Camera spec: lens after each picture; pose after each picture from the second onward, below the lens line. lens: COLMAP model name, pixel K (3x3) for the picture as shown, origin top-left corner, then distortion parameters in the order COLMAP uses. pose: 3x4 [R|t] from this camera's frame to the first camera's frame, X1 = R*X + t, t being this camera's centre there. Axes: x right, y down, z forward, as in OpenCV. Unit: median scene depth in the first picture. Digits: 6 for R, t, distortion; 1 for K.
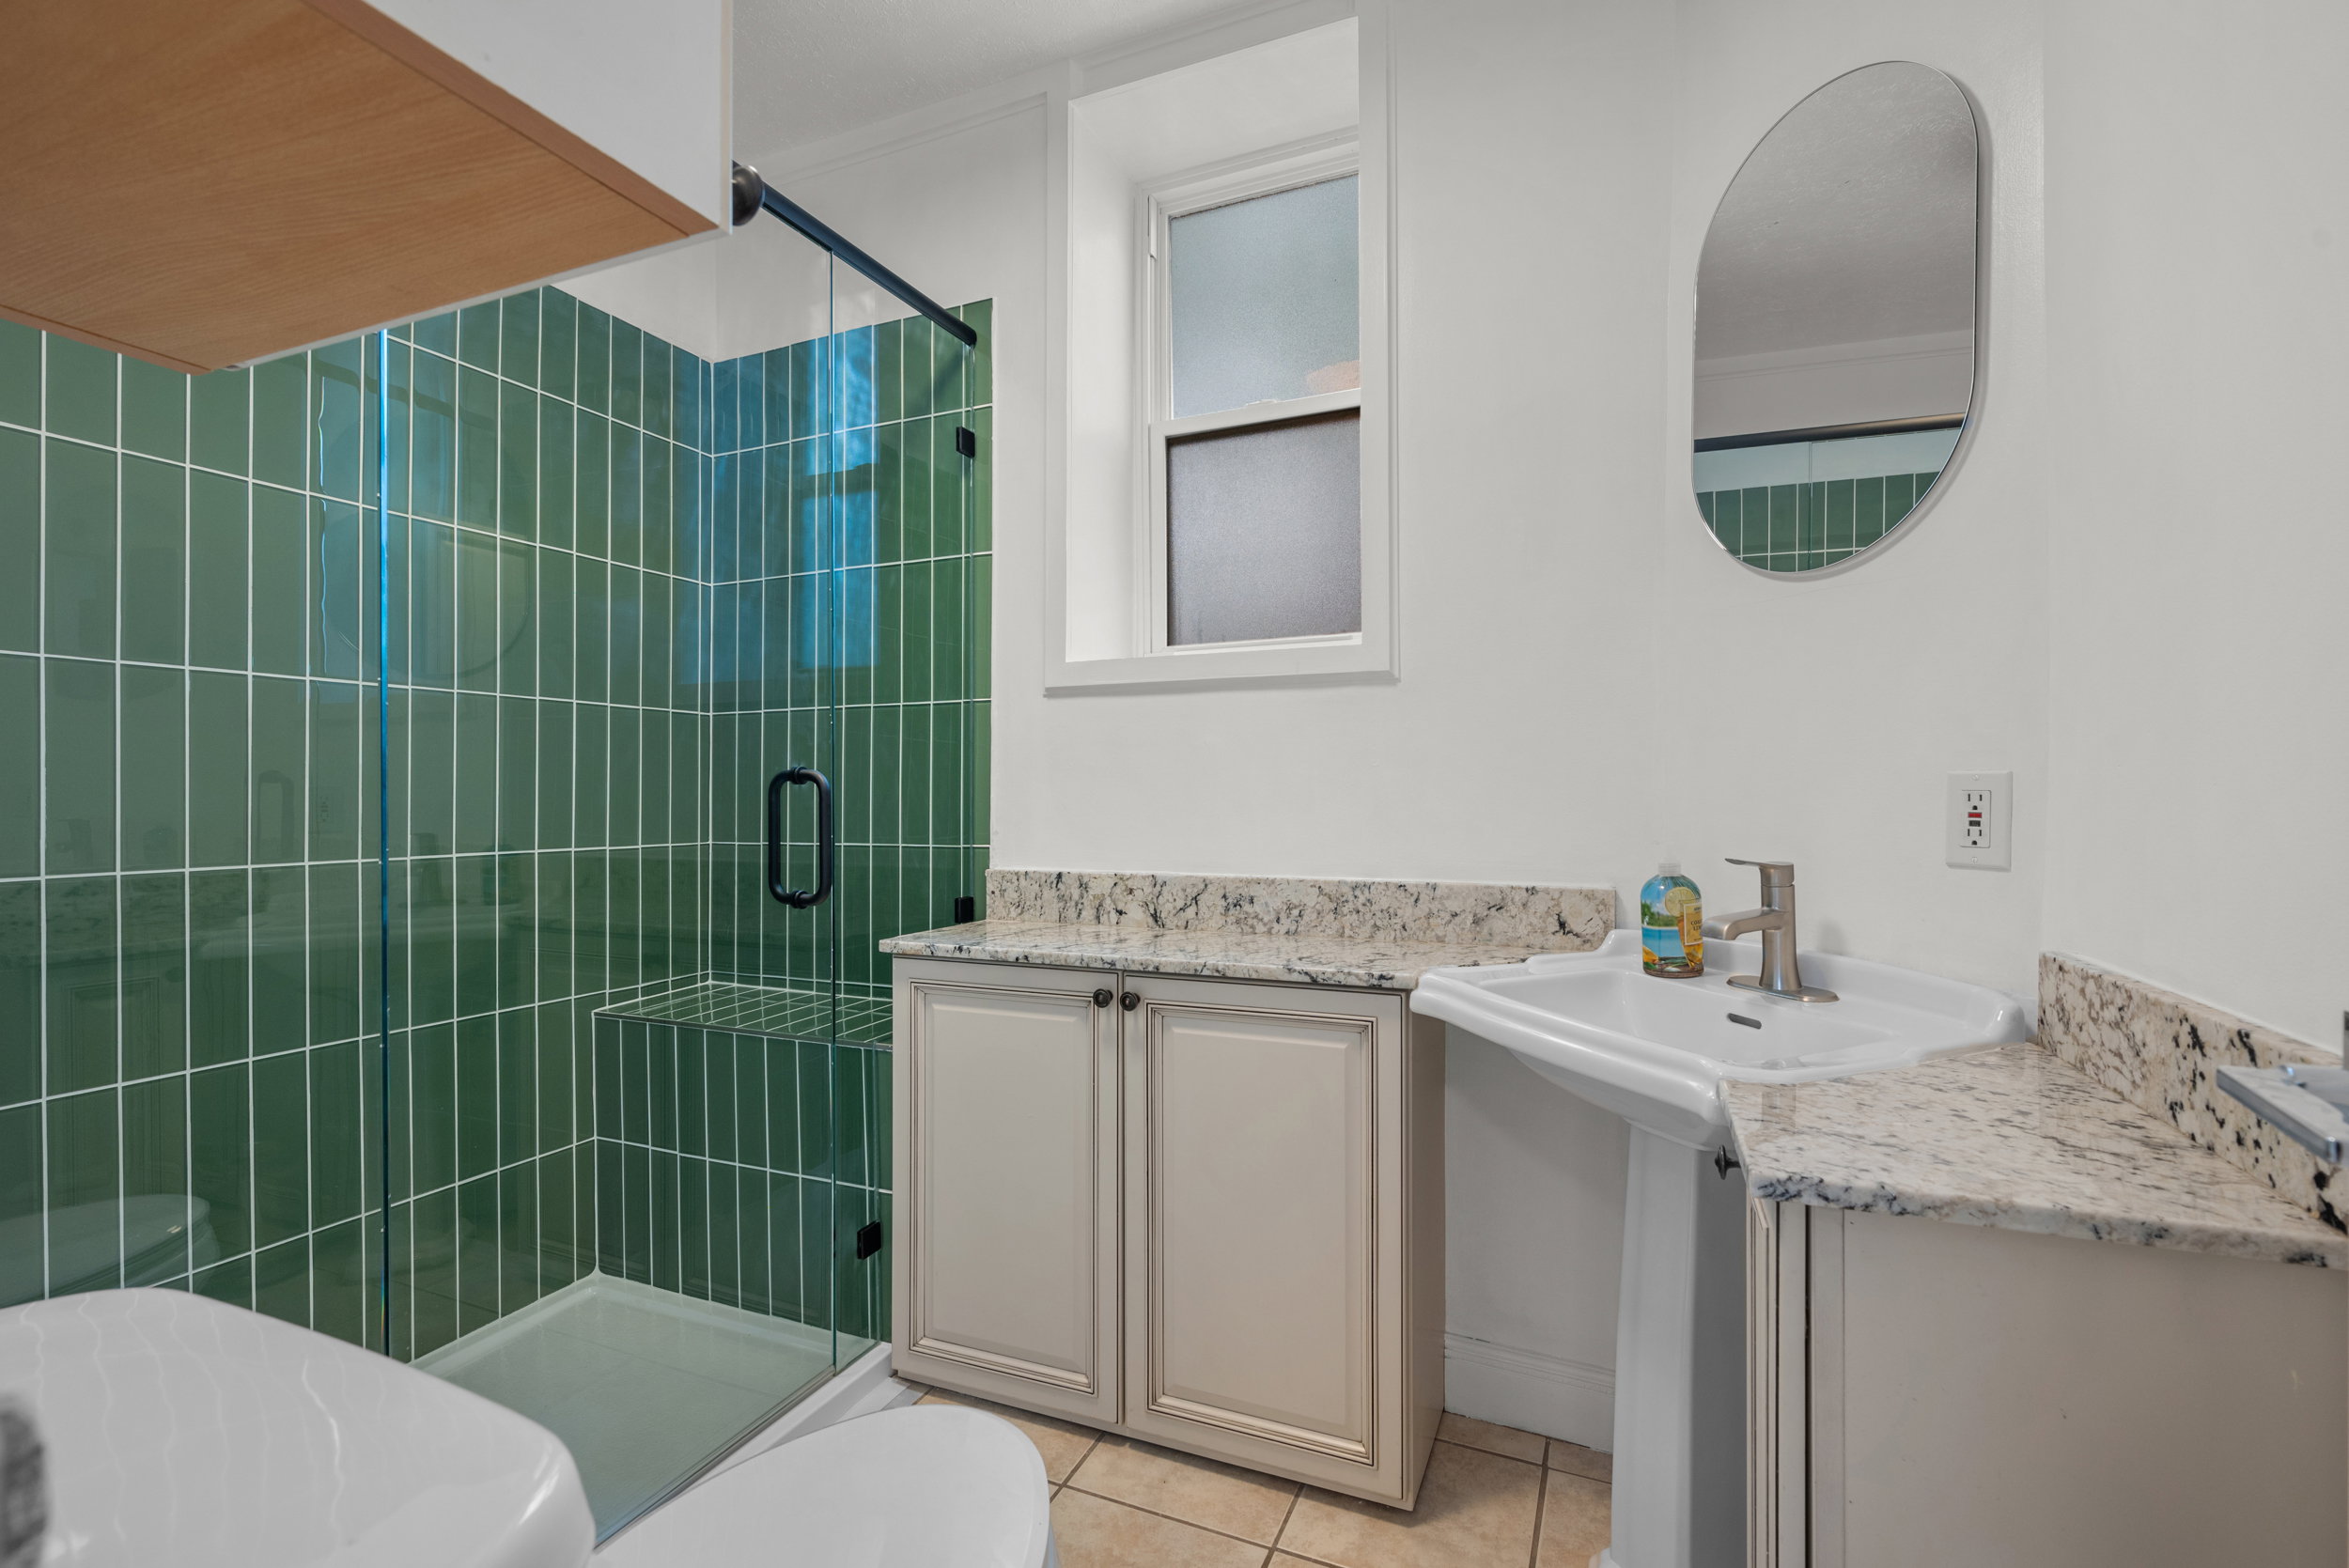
lens RADIAL K [[1072.5, 0, 1173.4], [0, 1072.5, 794.7], [0, 0, 1]] dist [-0.001661, 0.000557]
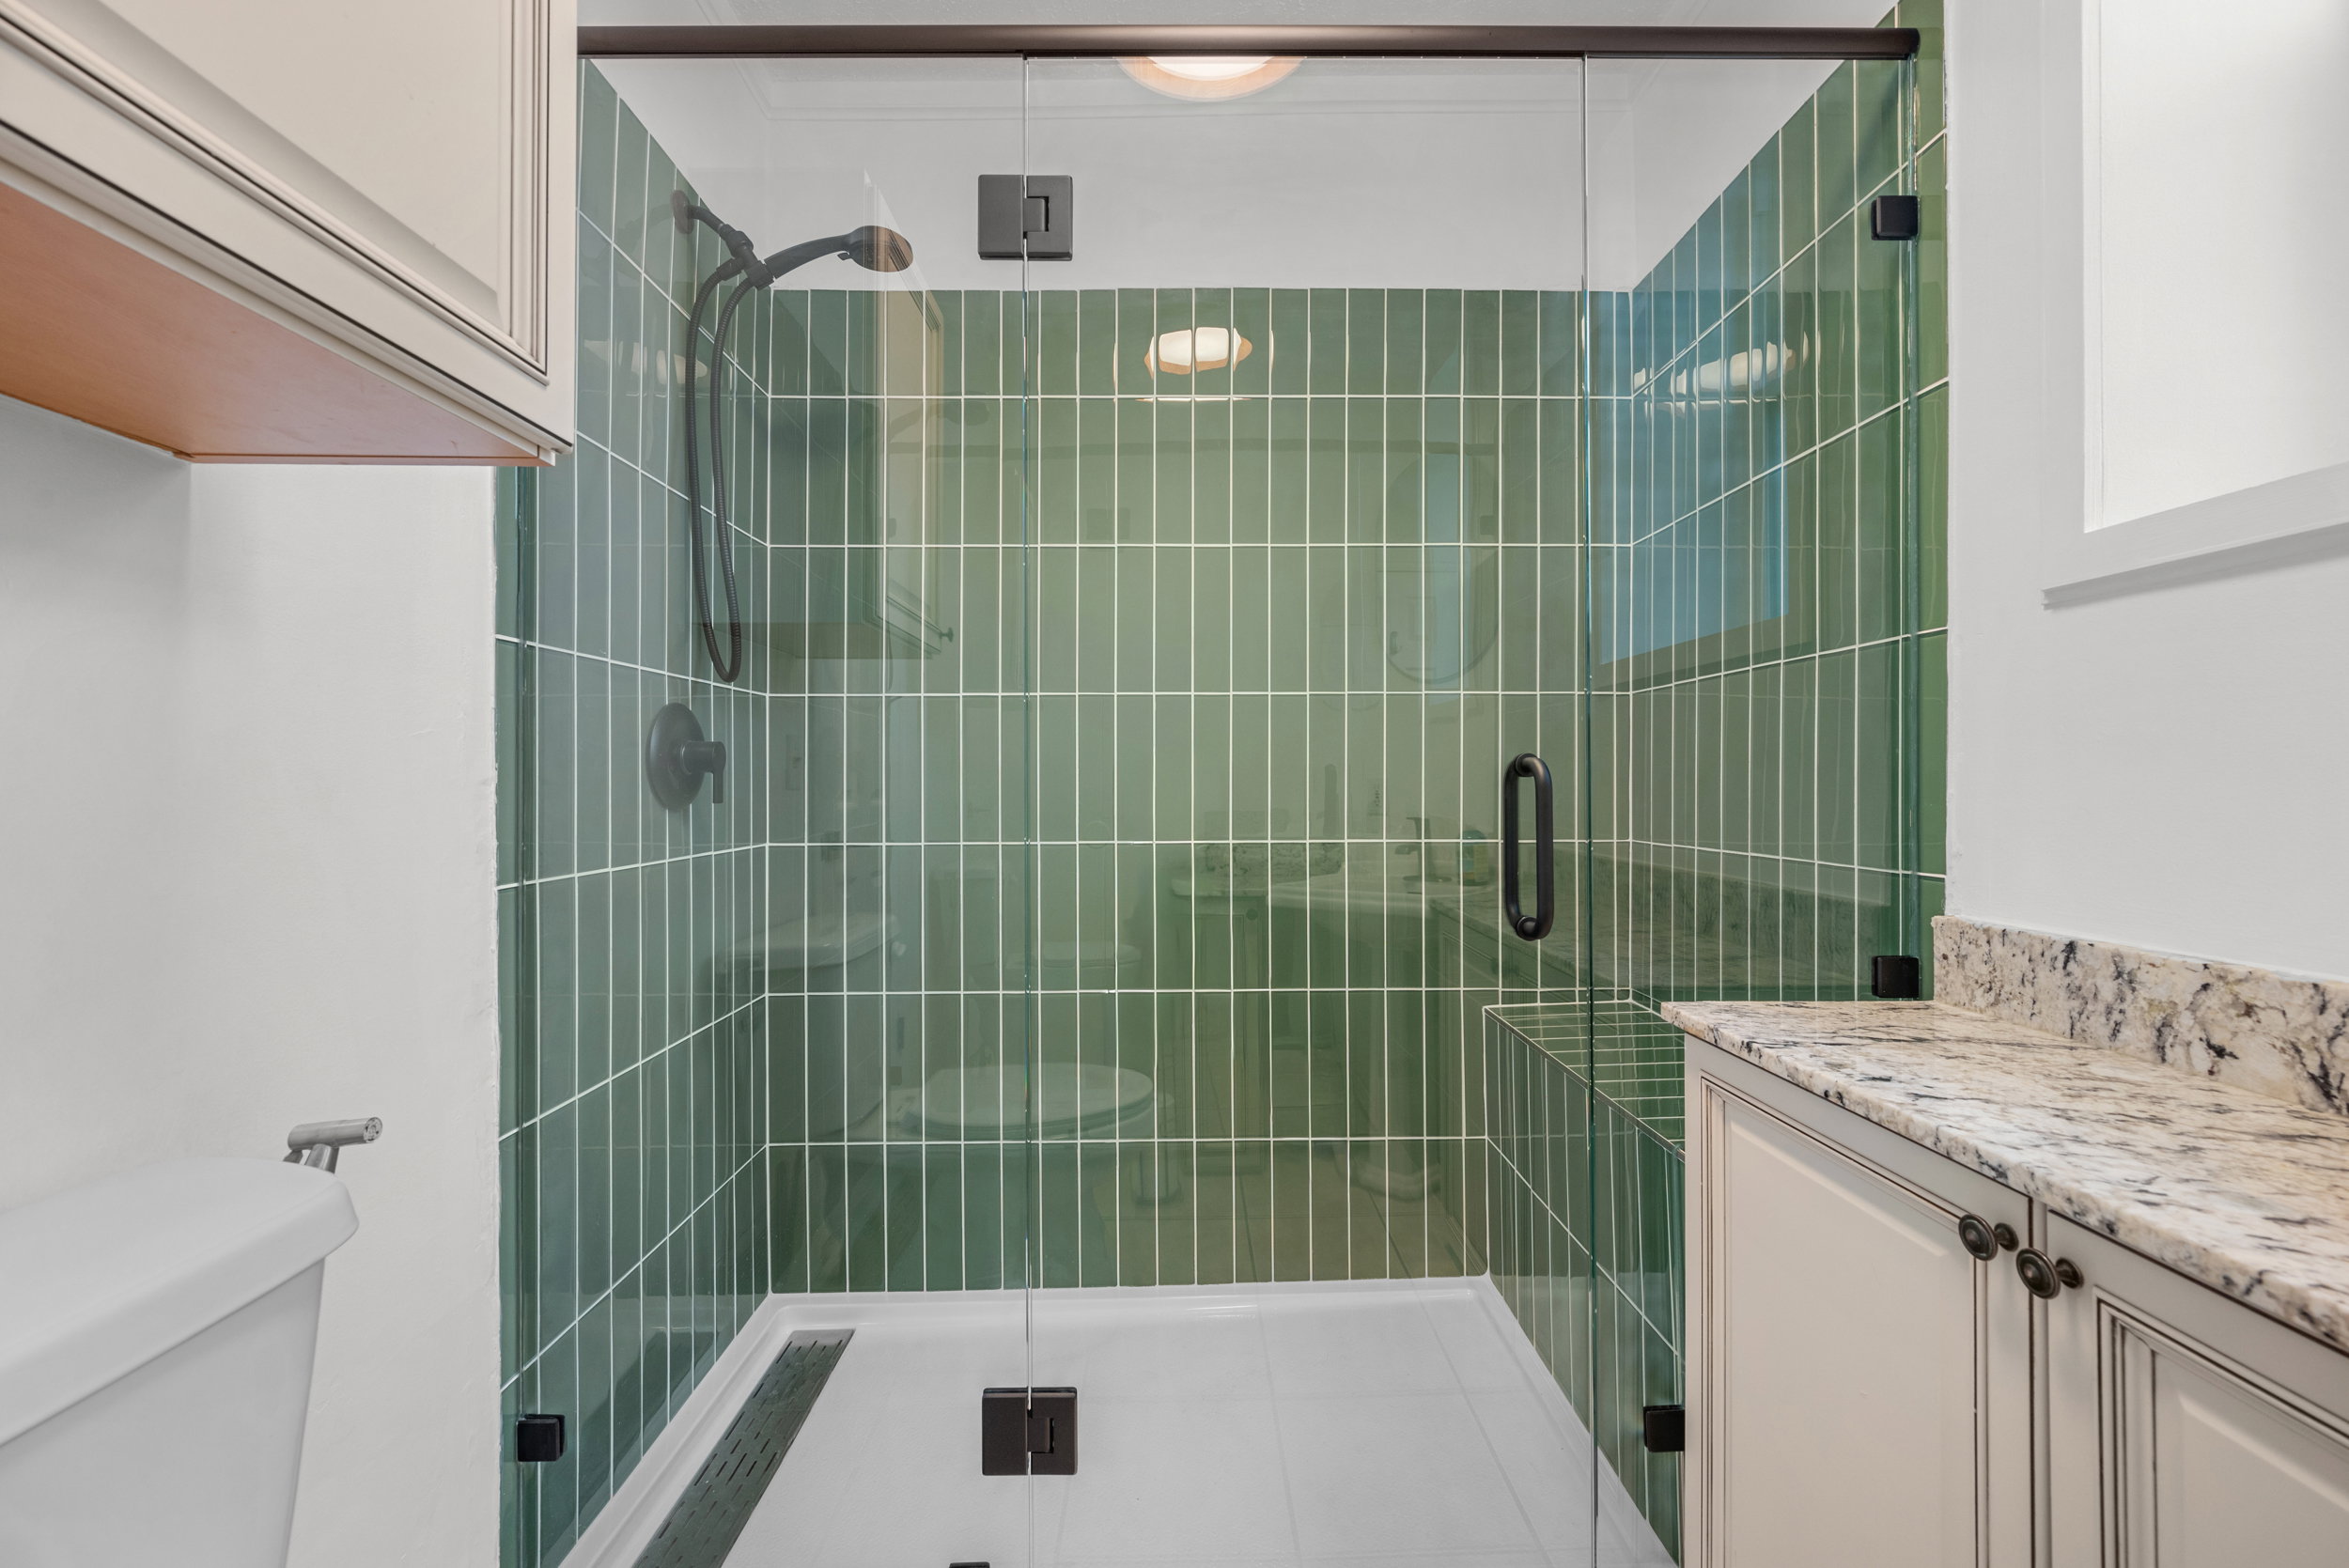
lens RADIAL K [[929.2, 0, 1172.9], [0, 929.2, 773.1], [0, 0, 1]] dist [0.003613, -0.000142]
pose [[0.401097, -0.008797, -0.915993, 0.132527], [0.002569, 0.999961, -0.008479, -0.005977], [0.916032, 0.001048, 0.401104, 0.419198]]
